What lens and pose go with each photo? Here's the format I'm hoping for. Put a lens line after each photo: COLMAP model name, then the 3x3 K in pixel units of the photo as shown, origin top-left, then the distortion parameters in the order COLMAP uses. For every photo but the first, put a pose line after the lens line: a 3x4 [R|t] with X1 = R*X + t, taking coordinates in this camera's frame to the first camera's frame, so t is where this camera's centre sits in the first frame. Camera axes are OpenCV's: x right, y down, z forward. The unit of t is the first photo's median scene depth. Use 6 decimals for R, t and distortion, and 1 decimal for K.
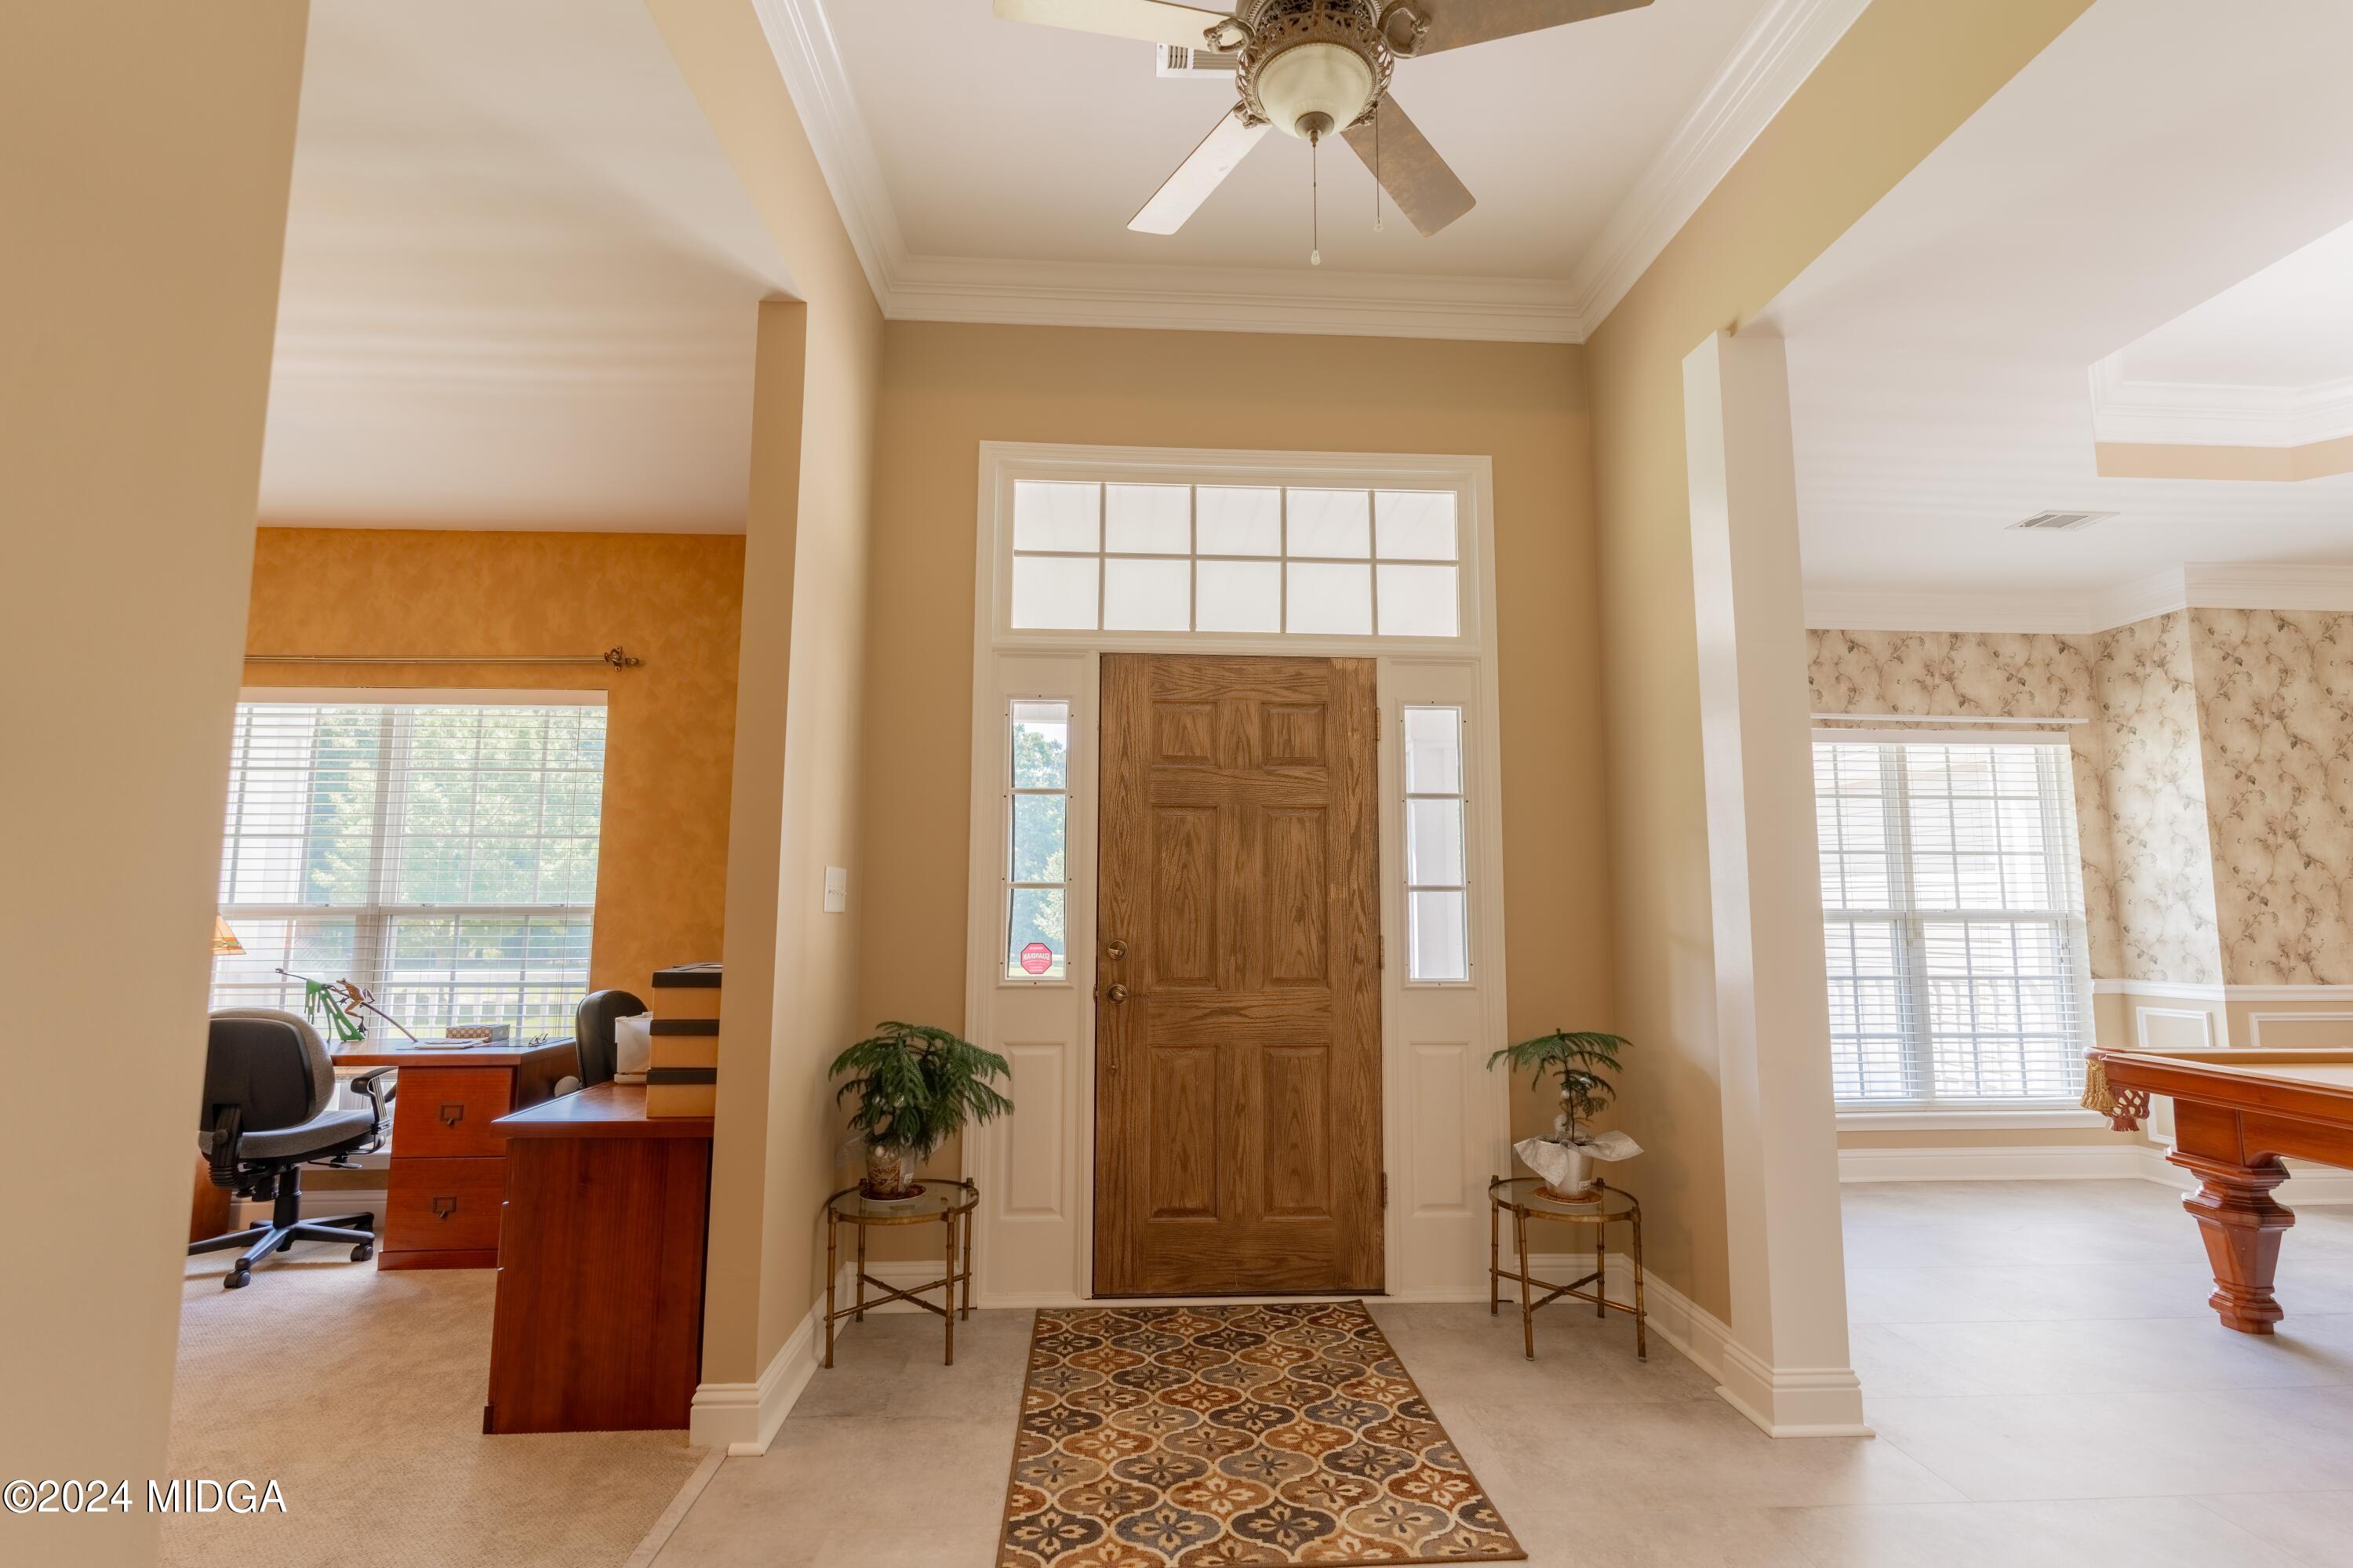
lens RADIAL K [[1053.3, 0, 1171.9], [0, 1053.3, 794.4], [0, 0, 1]] dist [-0.002387, -0.000084]
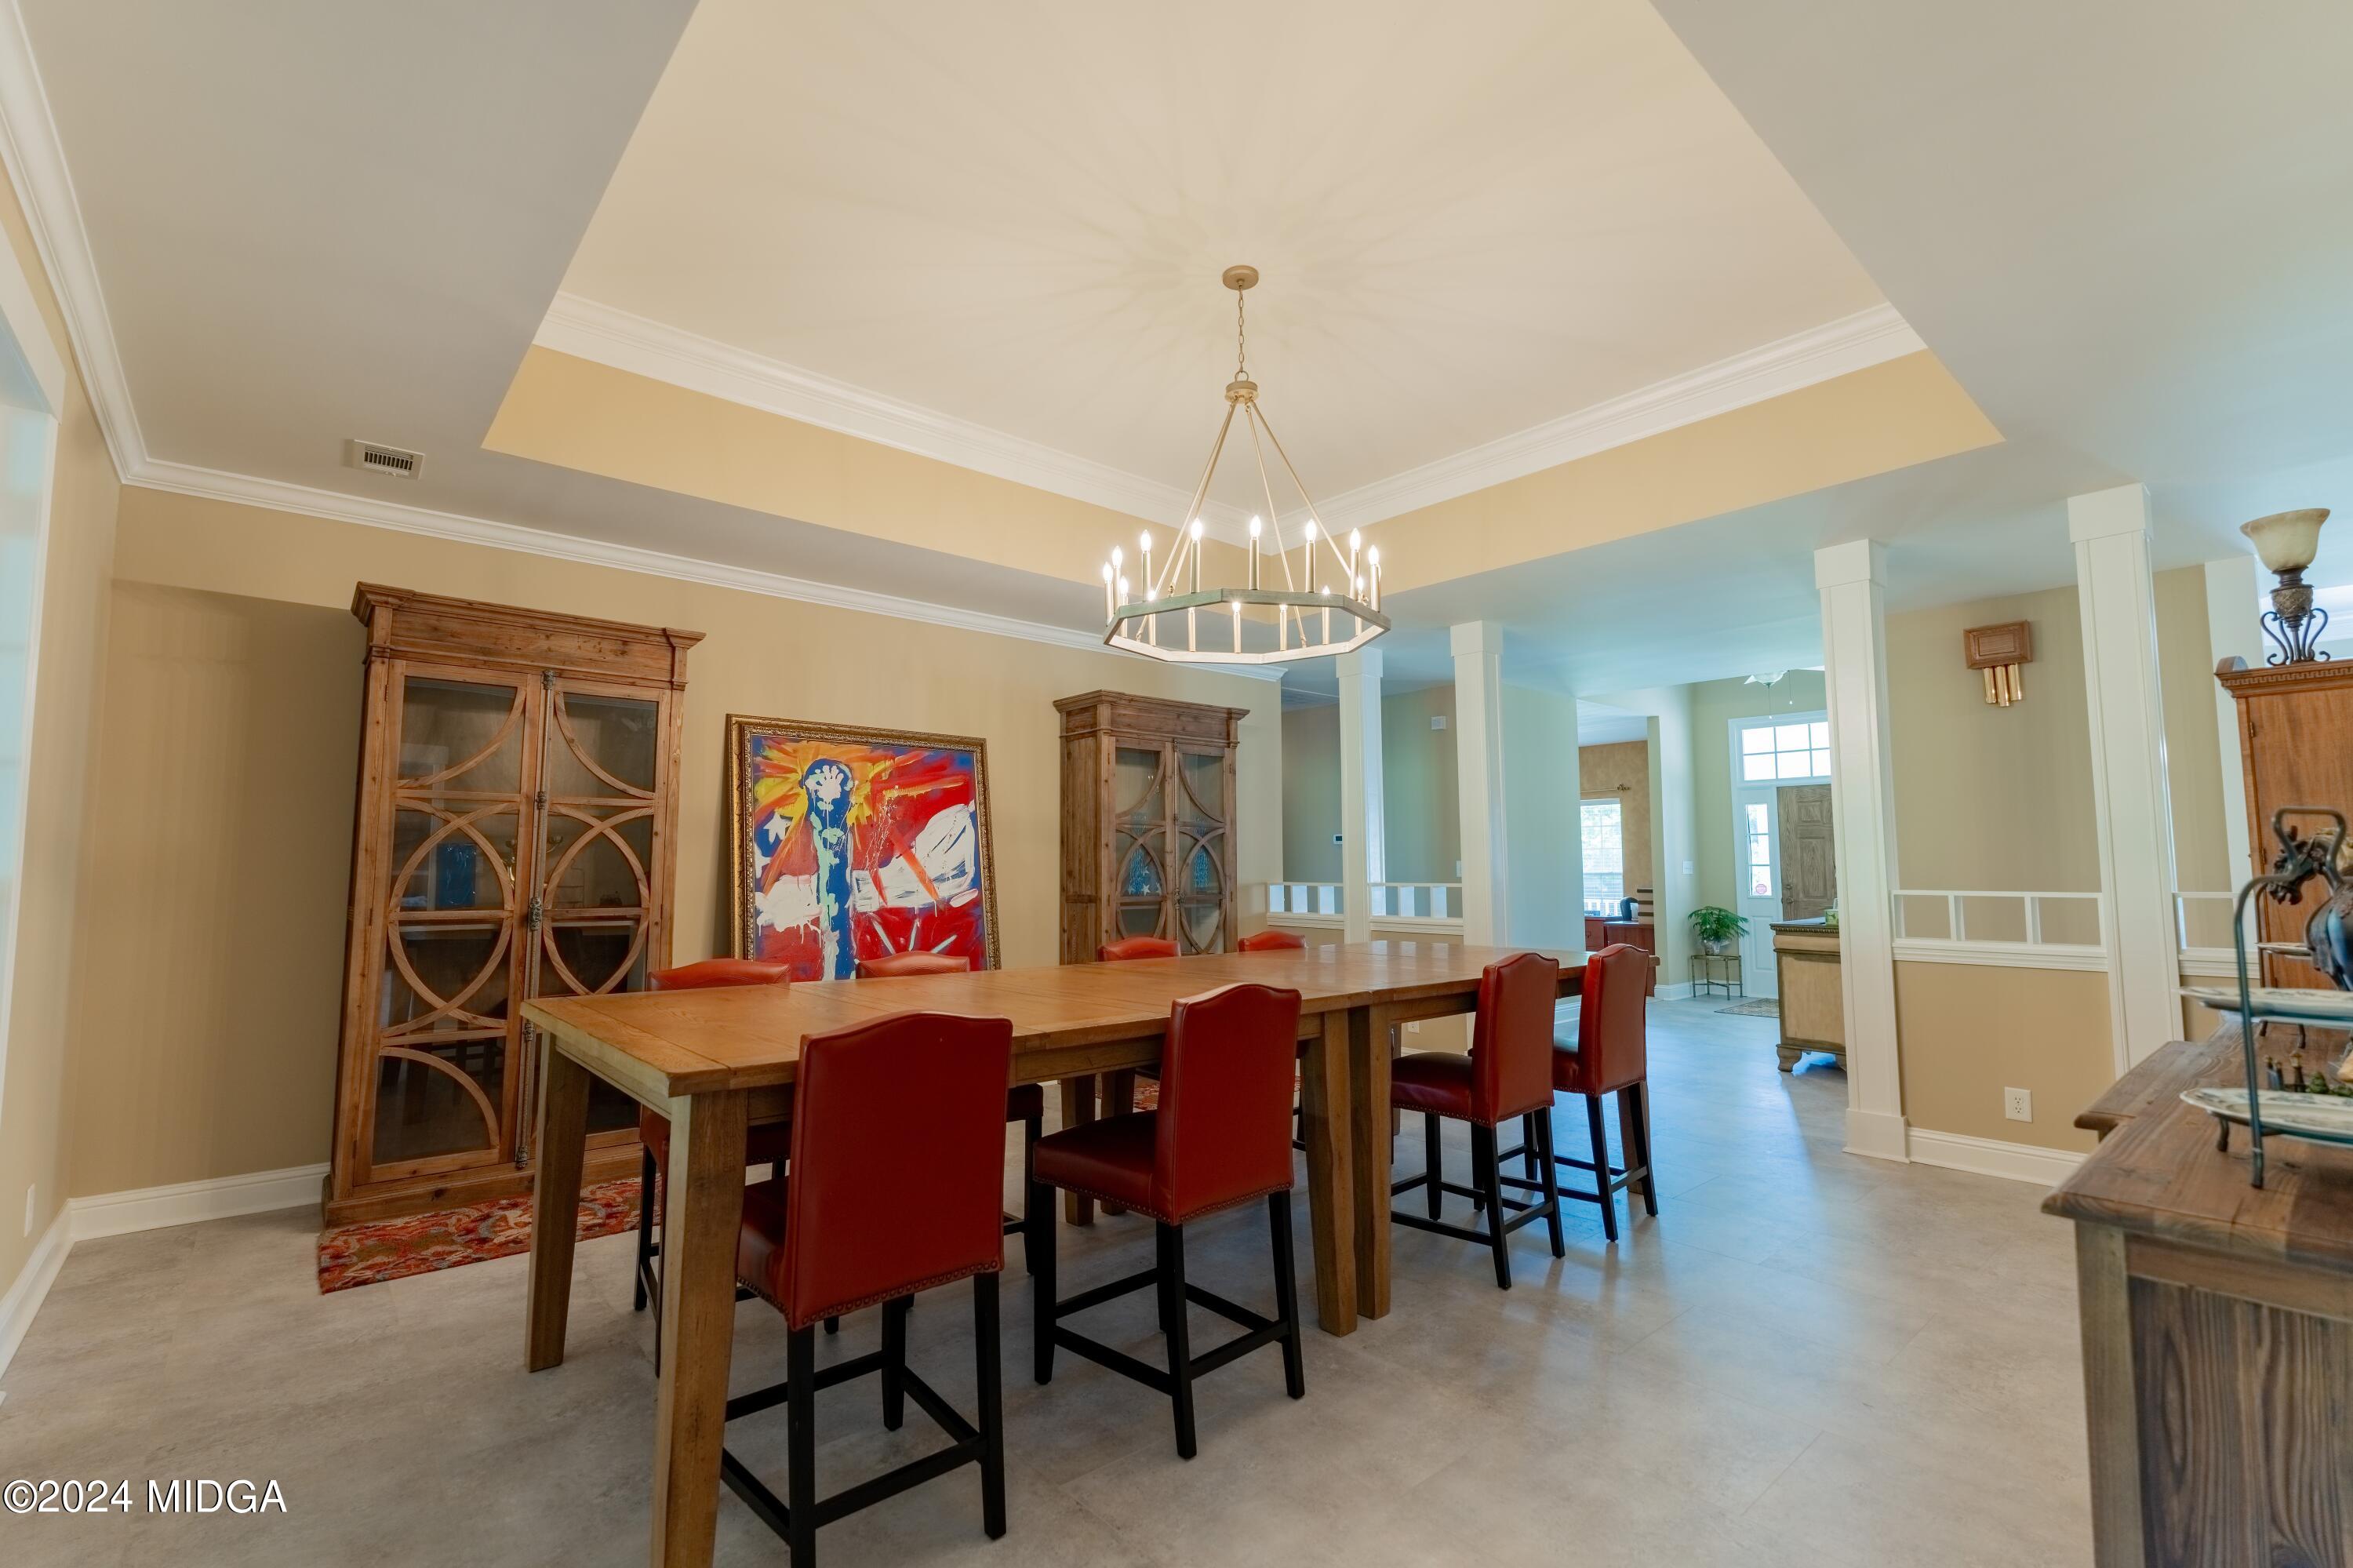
lens RADIAL K [[1040.6, 0, 1164.4], [0, 1040.6, 787.2], [0, 0, 1]] dist [-0.003263, -0.000891]
pose [[0.608867, -0.065793, -0.790539, 1.218198], [0.089145, 0.995917, -0.014227, -0.249706], [0.788247, -0.061811, 0.612246, -2.189470]]
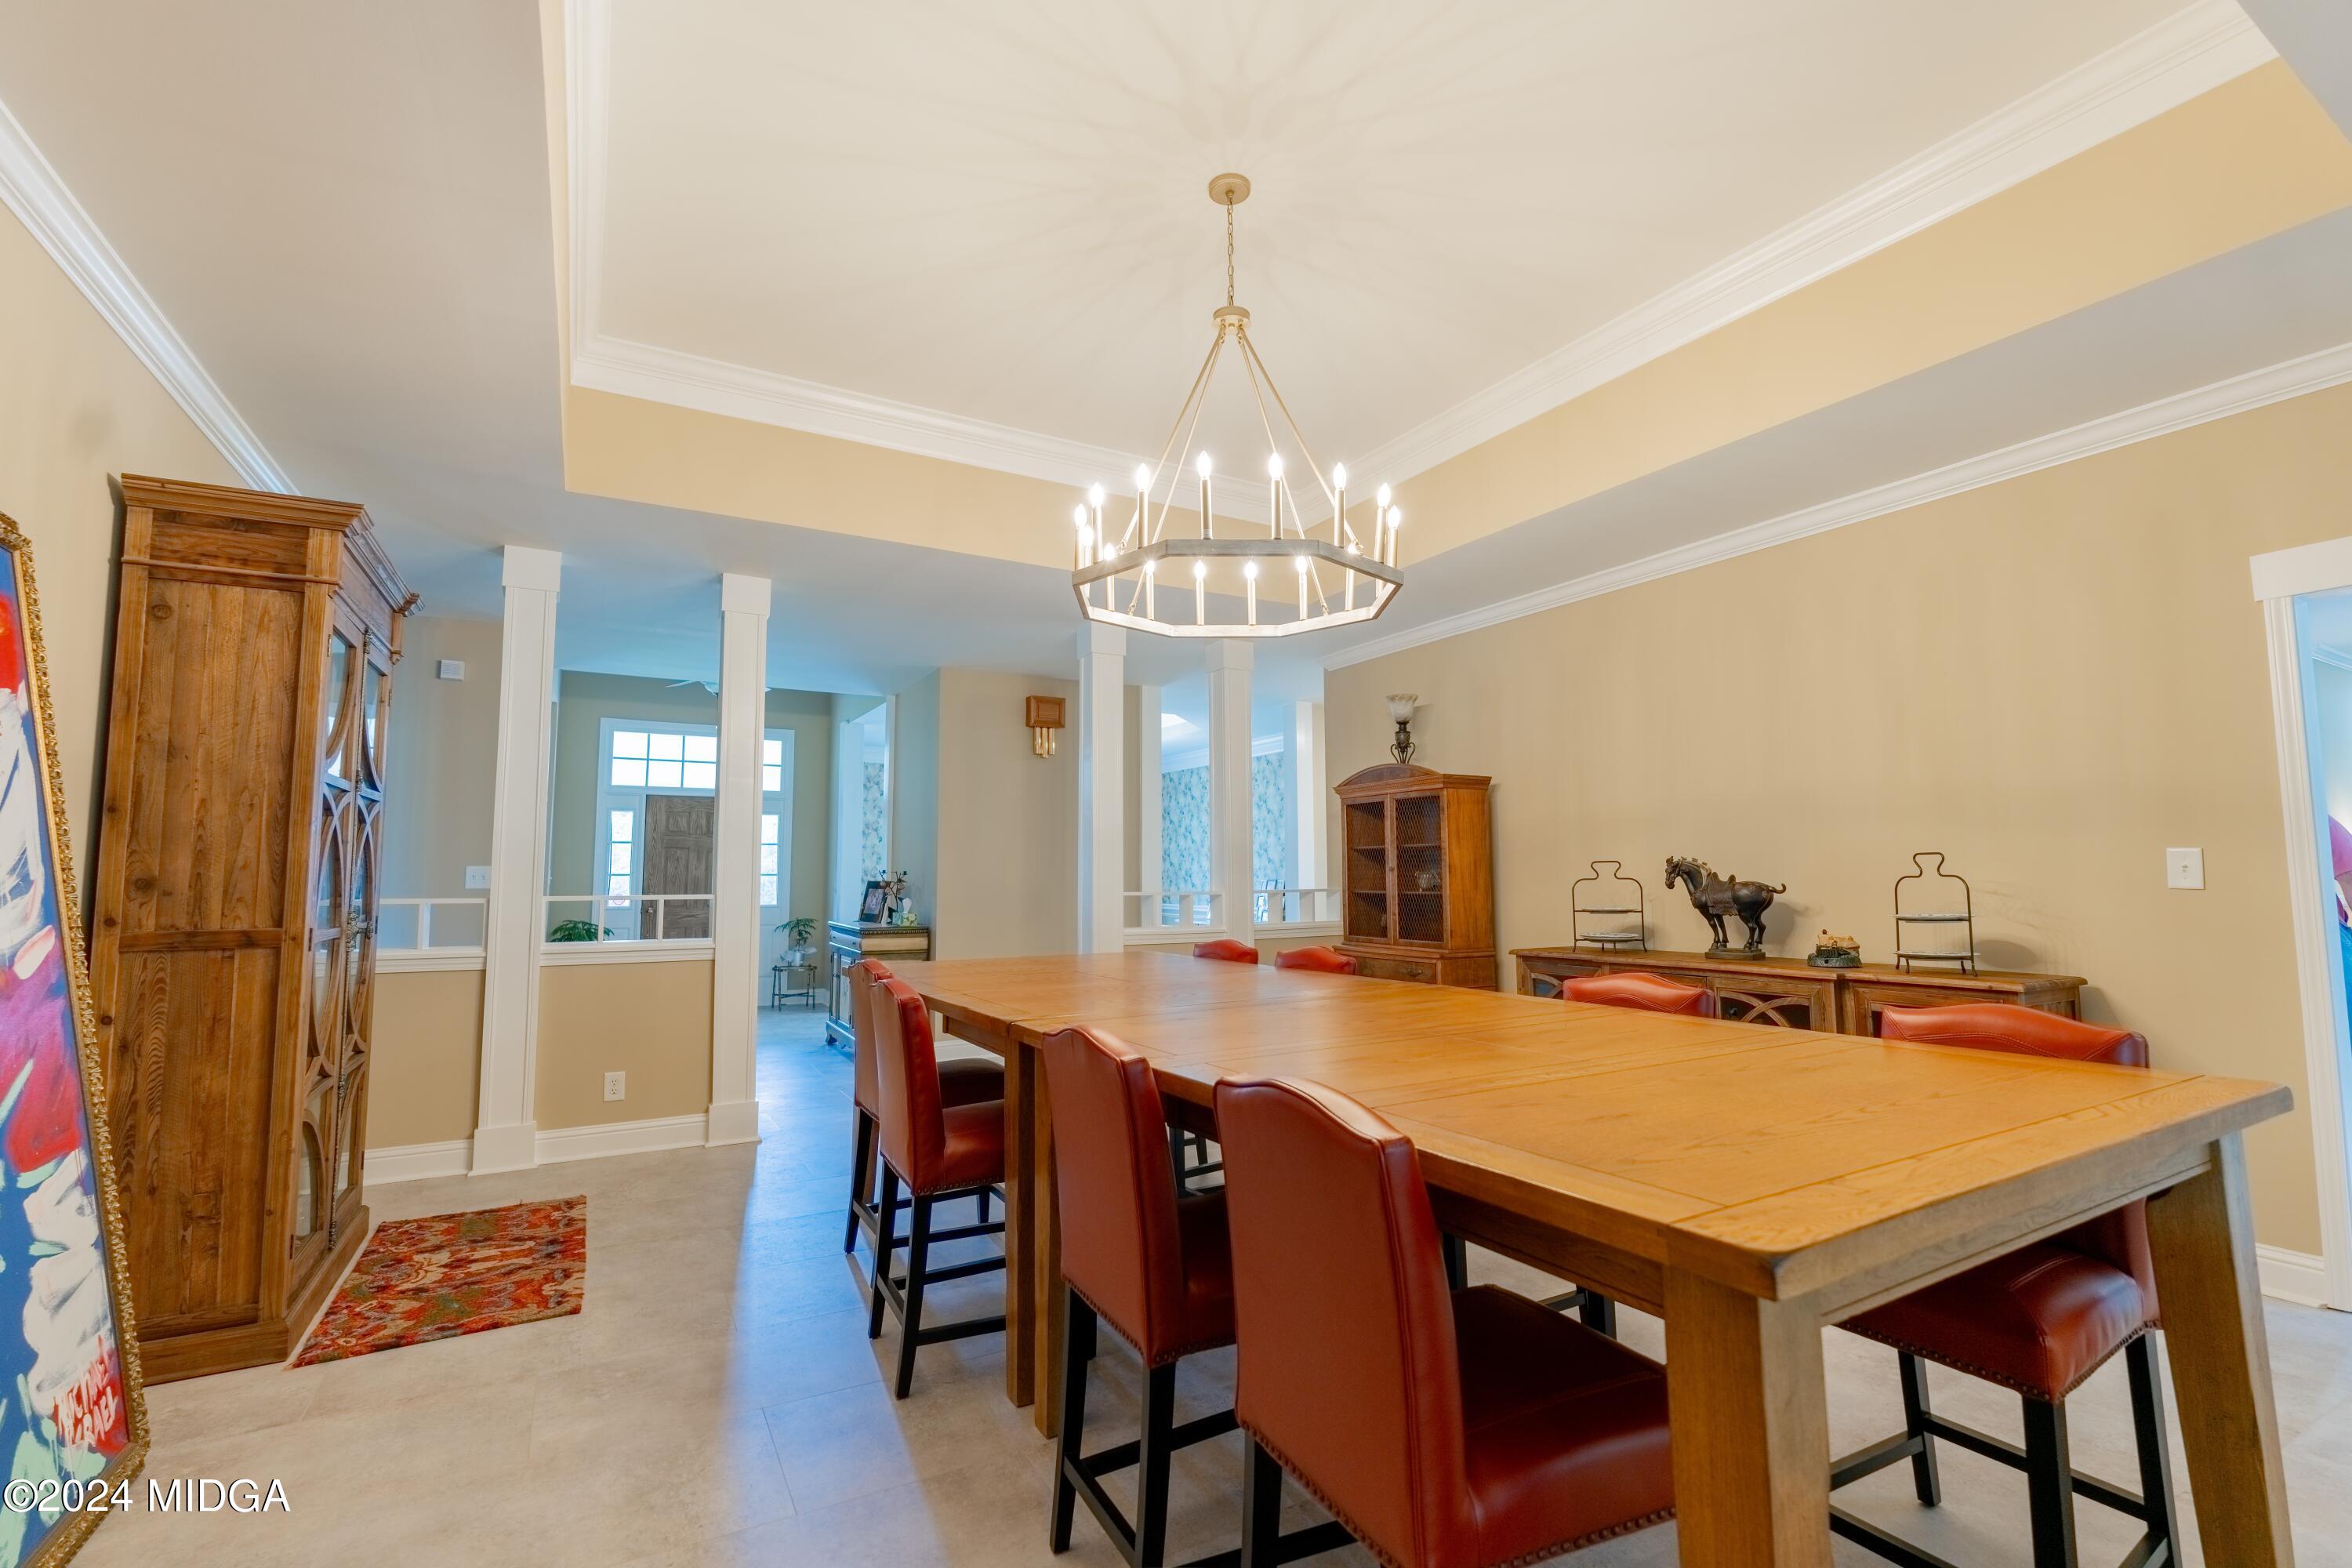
lens RADIAL K [[1052.9, 0, 1171.4], [0, 1052.9, 794.4], [0, 0, 1]] dist [-0.002387, -0.000084]
pose [[0.888365, 0.031523, 0.458055, -0.113556], [-0.044865, 0.998826, 0.018274, -0.257203], [-0.456941, -0.036785, 0.888736, -2.276235]]
